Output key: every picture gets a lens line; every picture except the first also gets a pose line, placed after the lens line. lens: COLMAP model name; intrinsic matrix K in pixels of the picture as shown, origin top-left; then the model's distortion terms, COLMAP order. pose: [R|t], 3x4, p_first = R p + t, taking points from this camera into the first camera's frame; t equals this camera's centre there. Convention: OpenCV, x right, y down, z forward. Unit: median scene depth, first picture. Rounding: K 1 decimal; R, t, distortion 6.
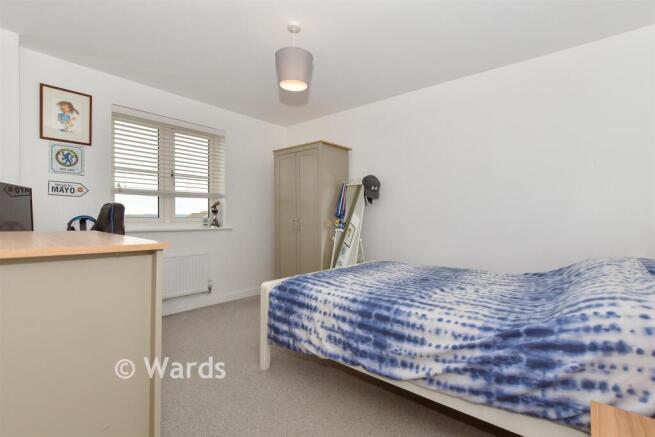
lens RADIAL K [[304.7, 0, 326.6], [0, 304.7, 218.1], [0, 0, 1]] dist [0.001870, 0.000184]
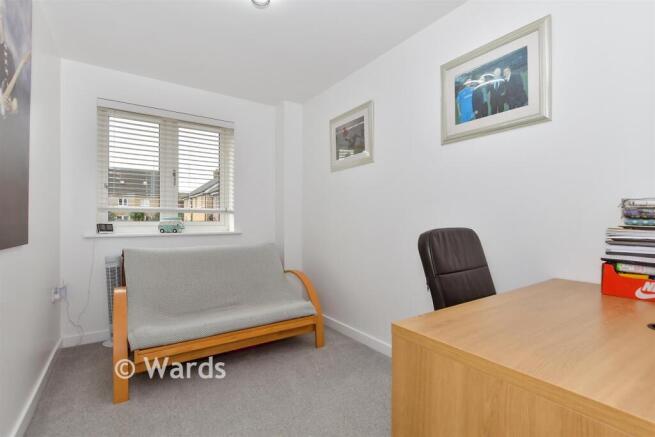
lens RADIAL K [[304.7, 0, 328.3], [0, 304.7, 219.2], [0, 0, 1]] dist [0.001870, 0.000184]
pose [[0.967290, -0.000263, -0.253674, 0.165997], [0.000286, 1.000000, 0.000053, -0.007295], [0.253673, -0.000124, 0.967290, 0.239038]]
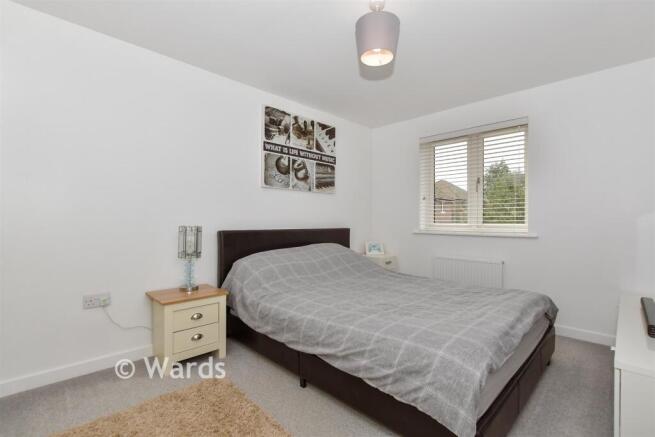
lens RADIAL K [[304.7, 0, 326.4], [0, 304.7, 219.7], [0, 0, 1]] dist [0.001870, 0.000184]
pose [[-0.067293, -0.006348, -0.997713, 0.544592], [-0.001123, 0.999980, -0.006287, -0.005039], [0.997733, 0.000698, -0.067299, 0.557803]]
